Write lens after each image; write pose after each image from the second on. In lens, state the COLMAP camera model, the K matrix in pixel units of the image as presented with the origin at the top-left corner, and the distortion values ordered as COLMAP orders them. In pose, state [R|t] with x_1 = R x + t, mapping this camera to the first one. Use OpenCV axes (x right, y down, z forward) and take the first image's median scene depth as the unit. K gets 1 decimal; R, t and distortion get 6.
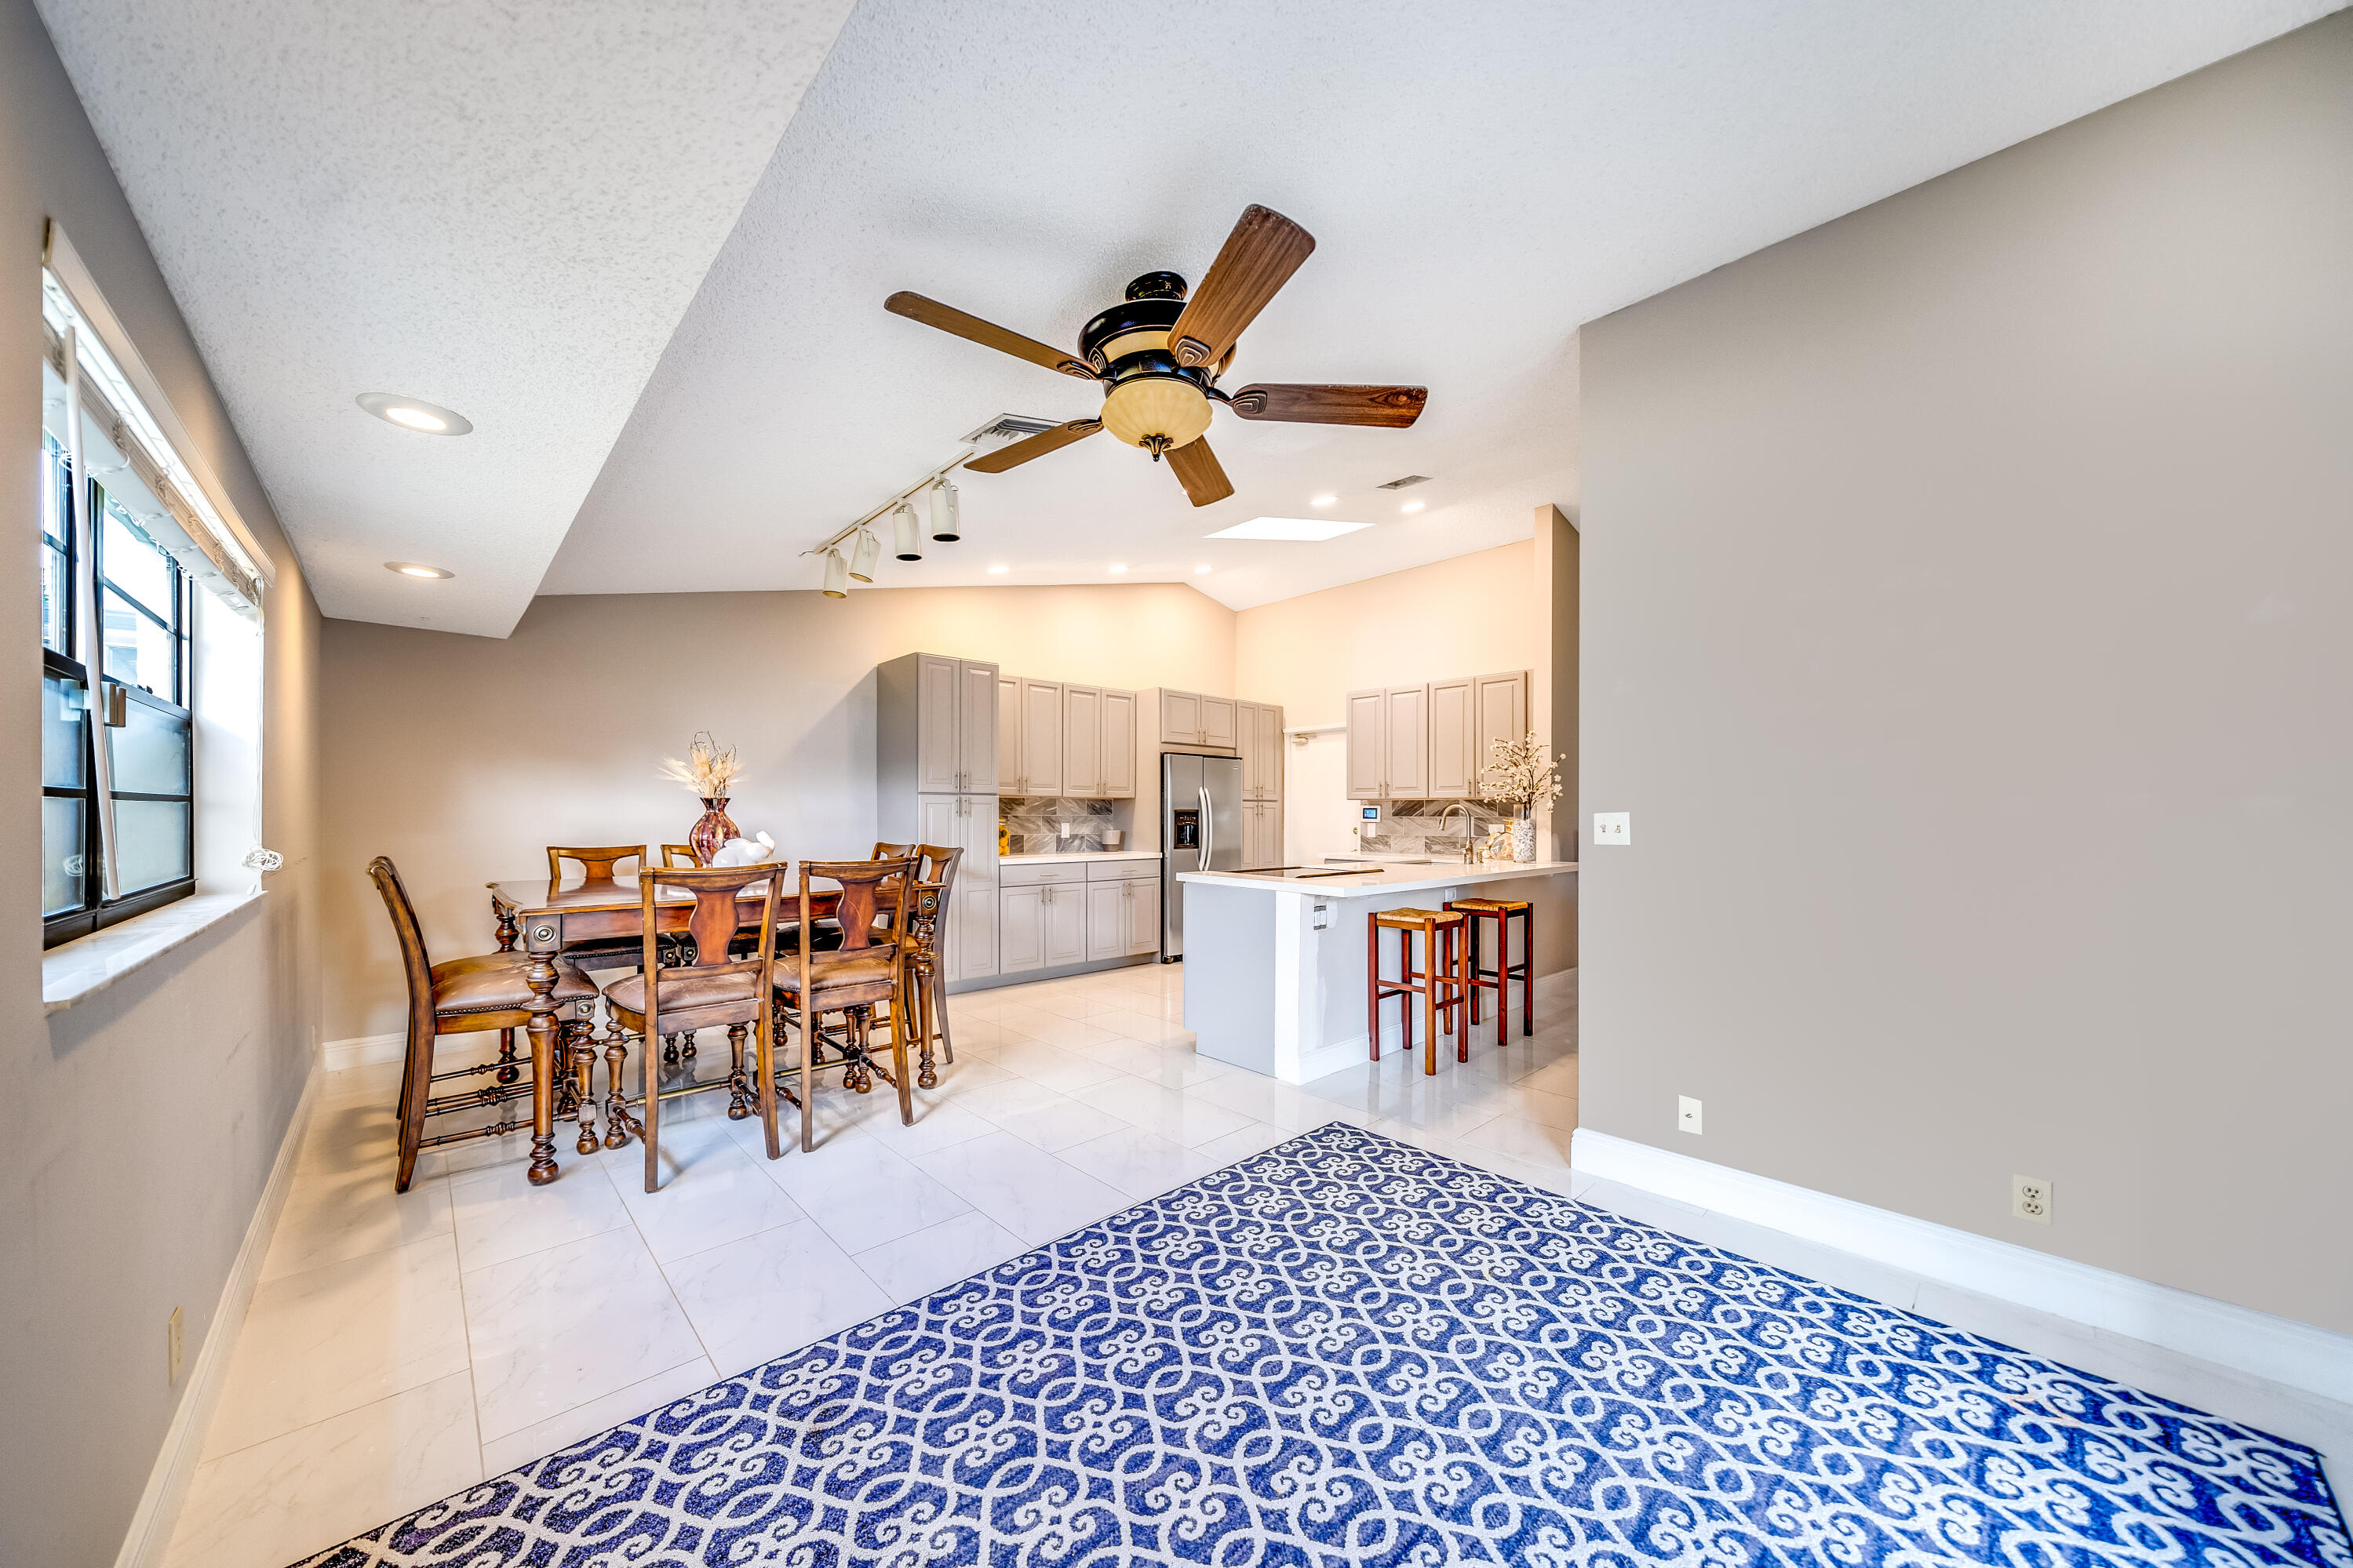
lens RADIAL K [[814.1, 0, 1160.0], [0, 814.1, 798.6], [0, 0, 1]] dist [-0.005202, 0.000069]
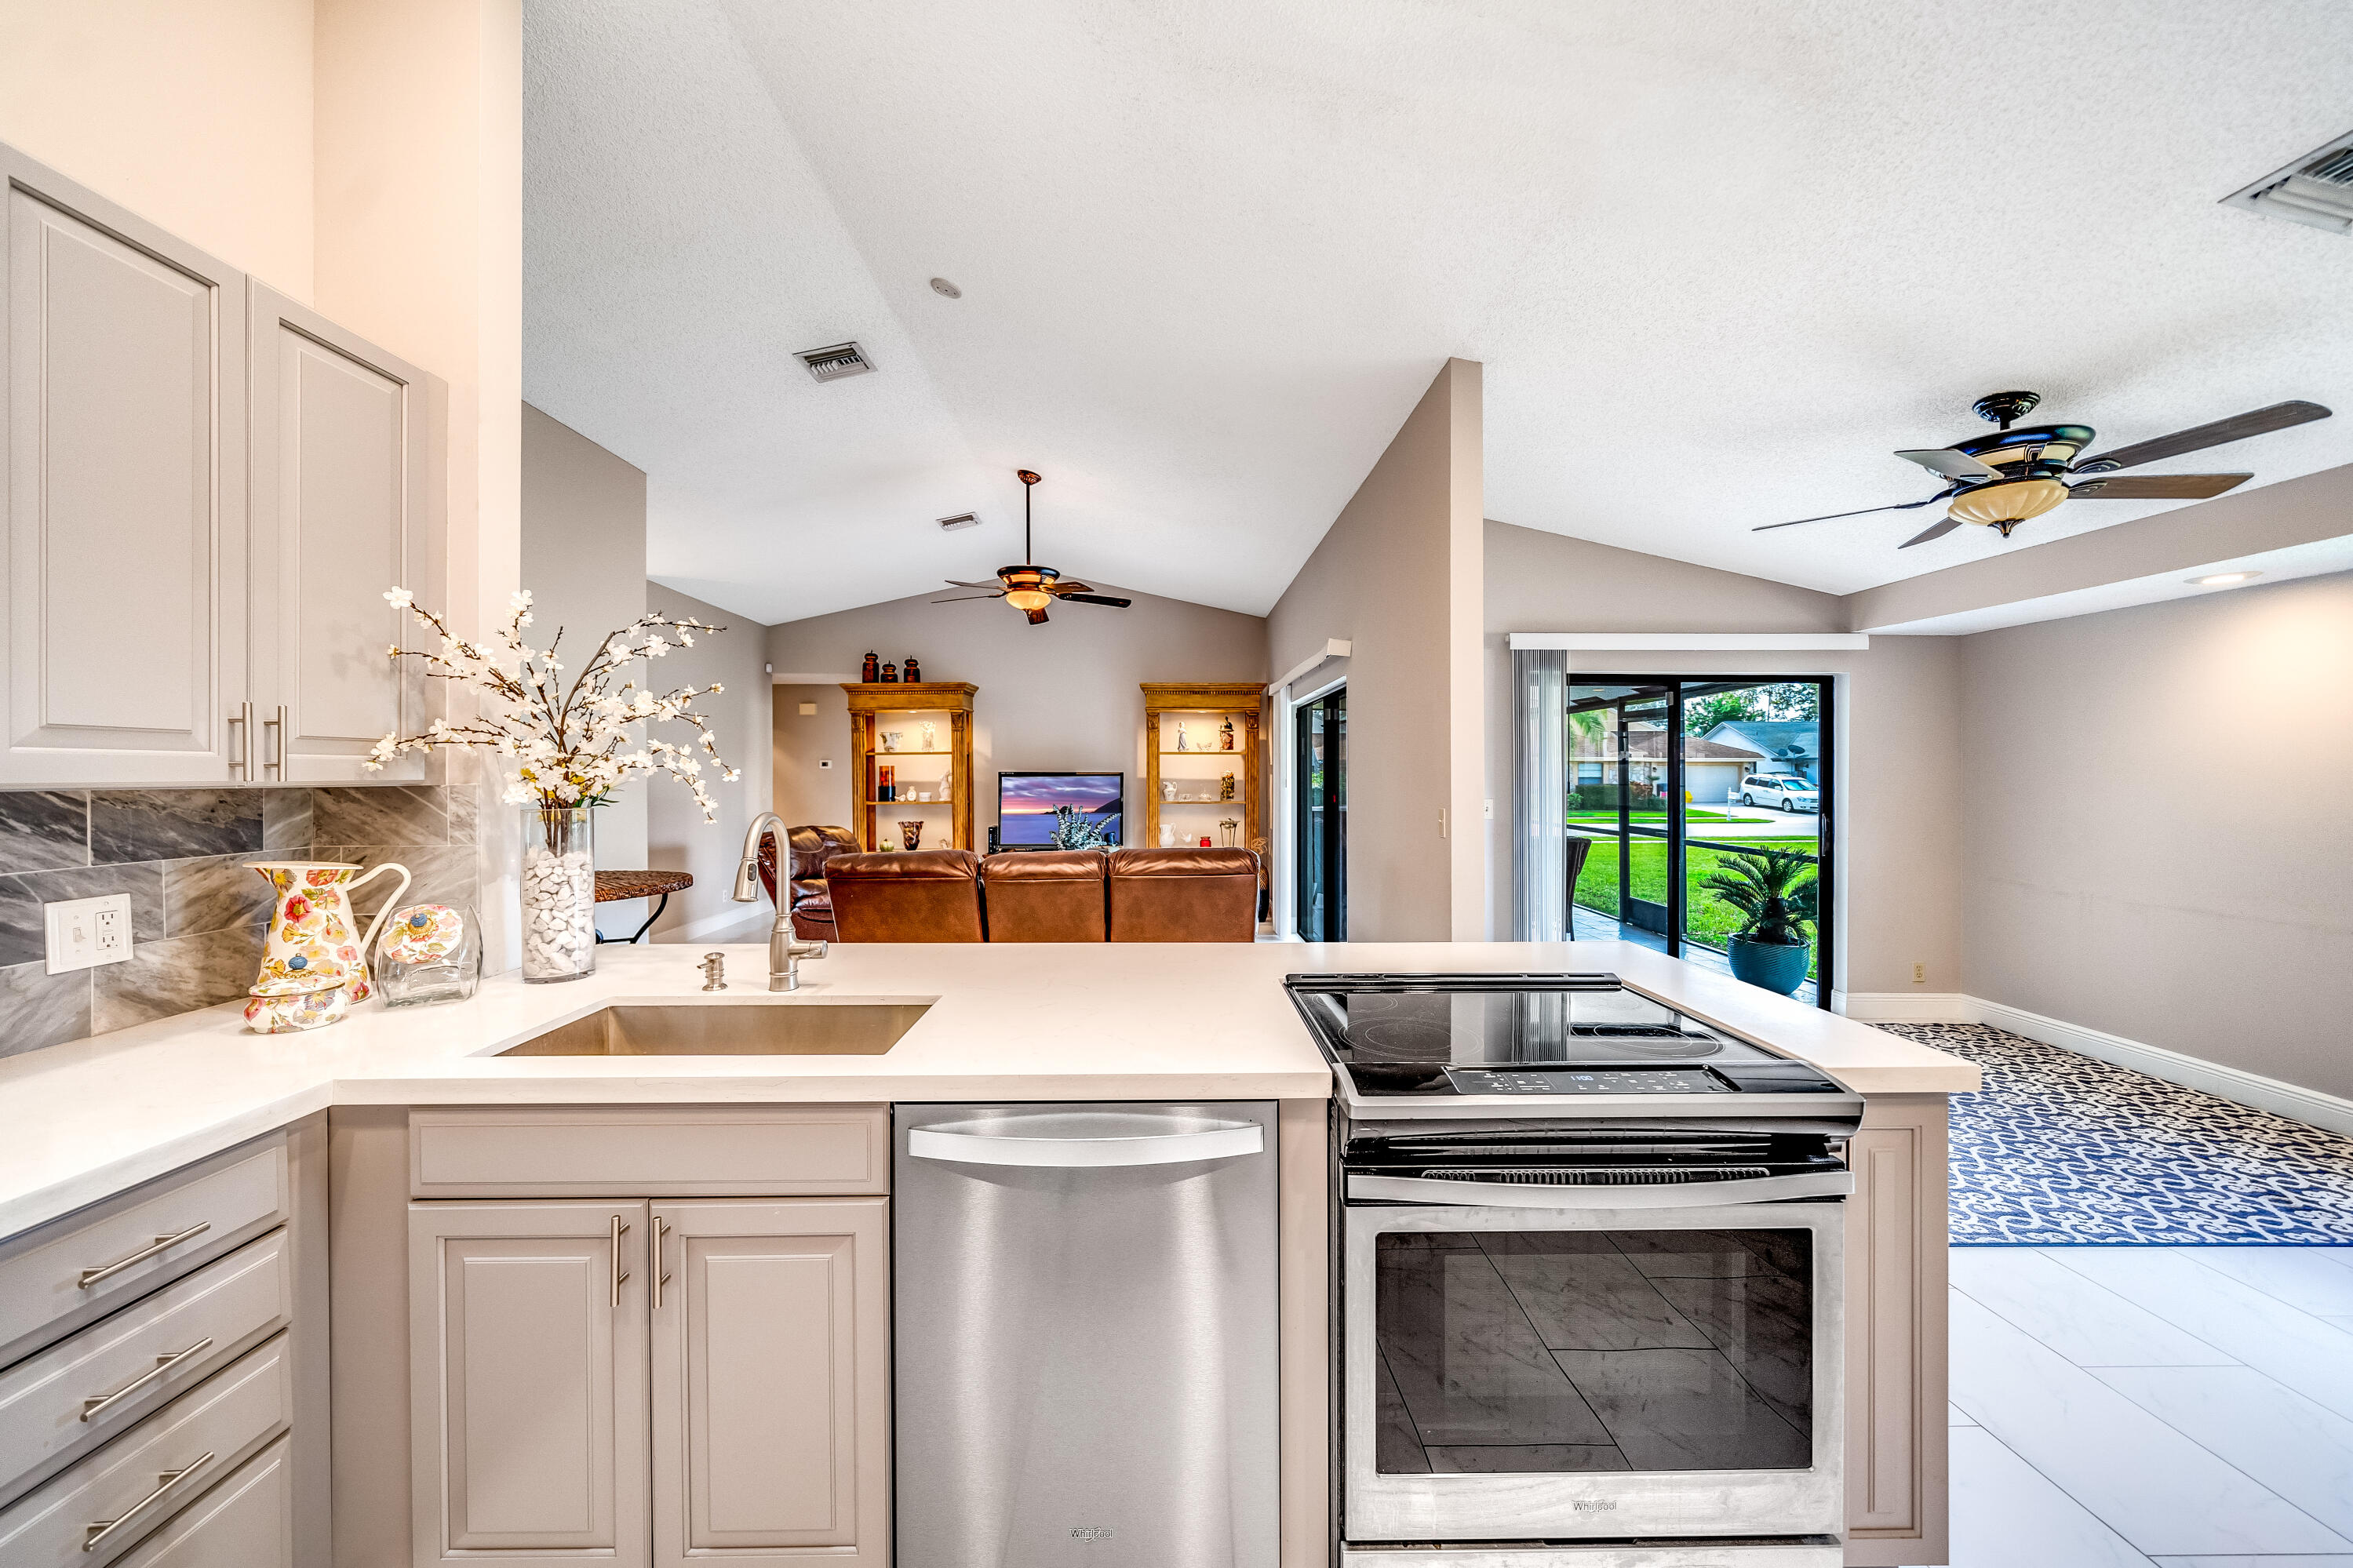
lens RADIAL K [[886.7, 0, 1161.4], [0, 886.7, 779.7], [0, 0, 1]] dist [-0.005014, 0.000543]
pose [[-0.742467, -0.008073, 0.669834, 0.026446], [-0.014762, 0.999882, -0.004313, -0.008375], [-0.669720, -0.013090, -0.742498, 1.416527]]
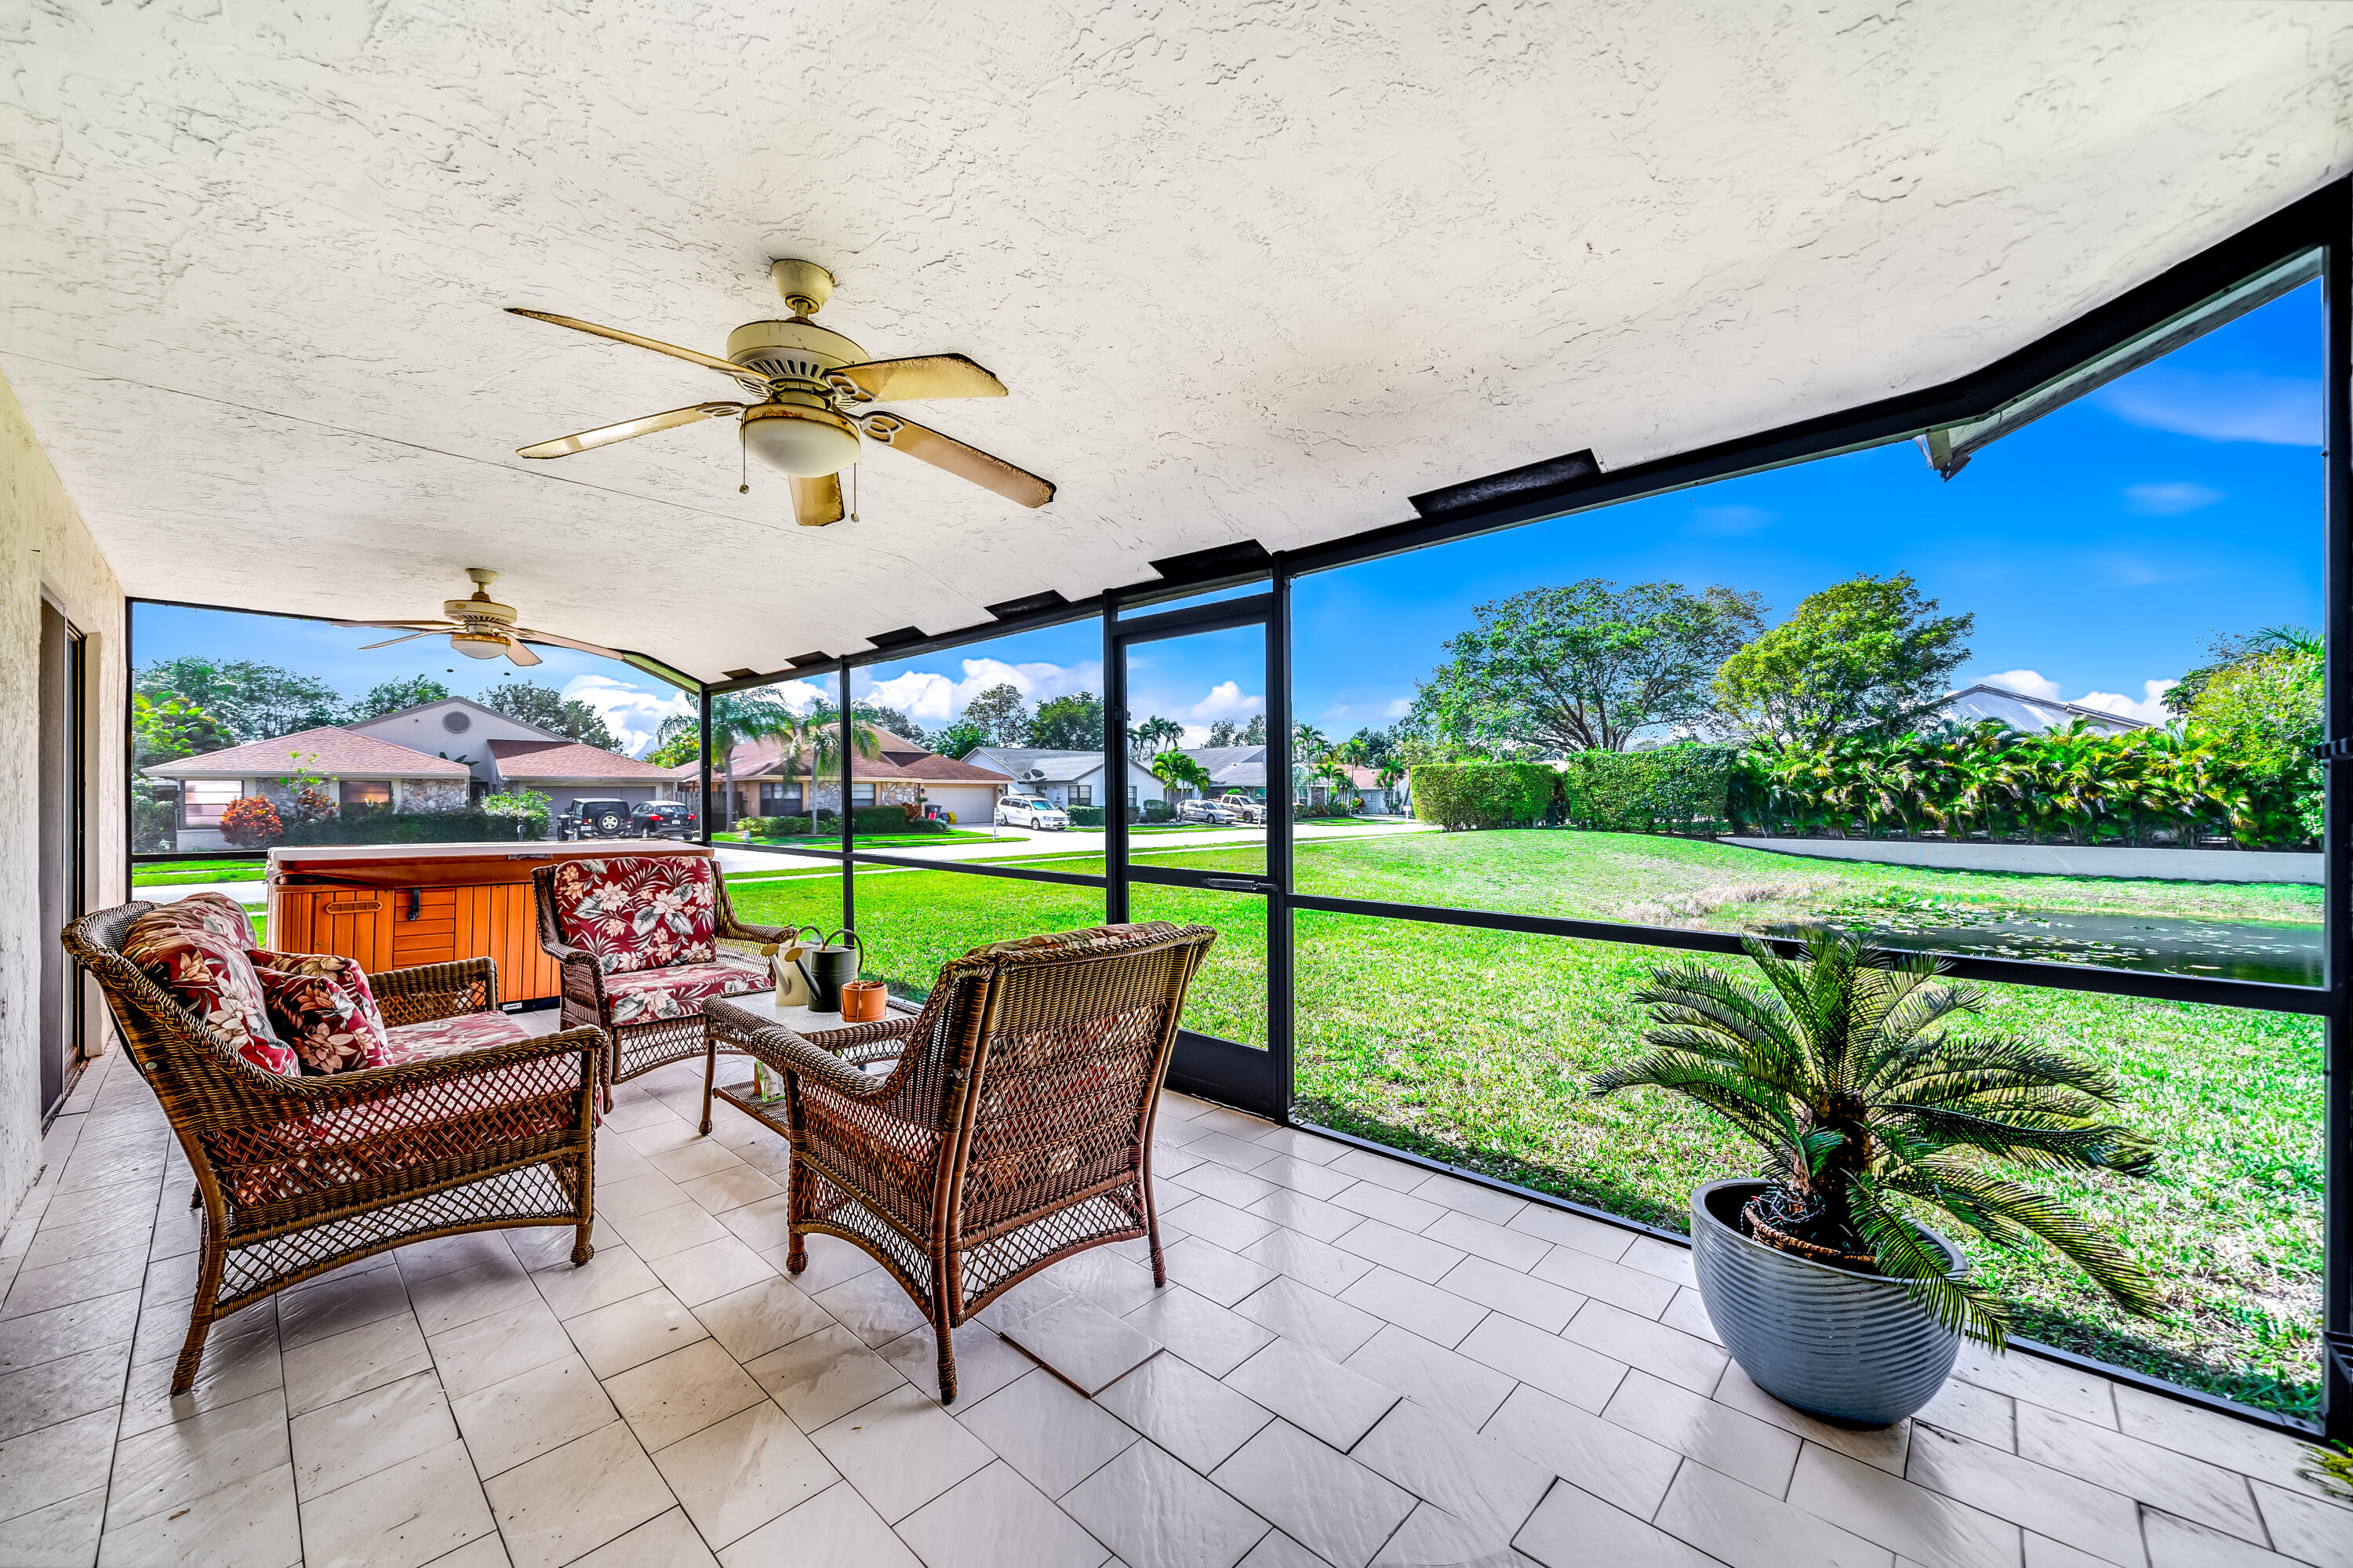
lens RADIAL K [[886.8, 0, 1183.5], [0, 886.8, 791.1], [0, 0, 1]] dist [-0.005014, 0.000543]
pose [[-0.996131, -0.004004, -0.087794, 0.599796], [-0.001623, 0.999629, -0.027176, 0.018250], [0.087871, -0.026929, -0.995768, 0.177899]]
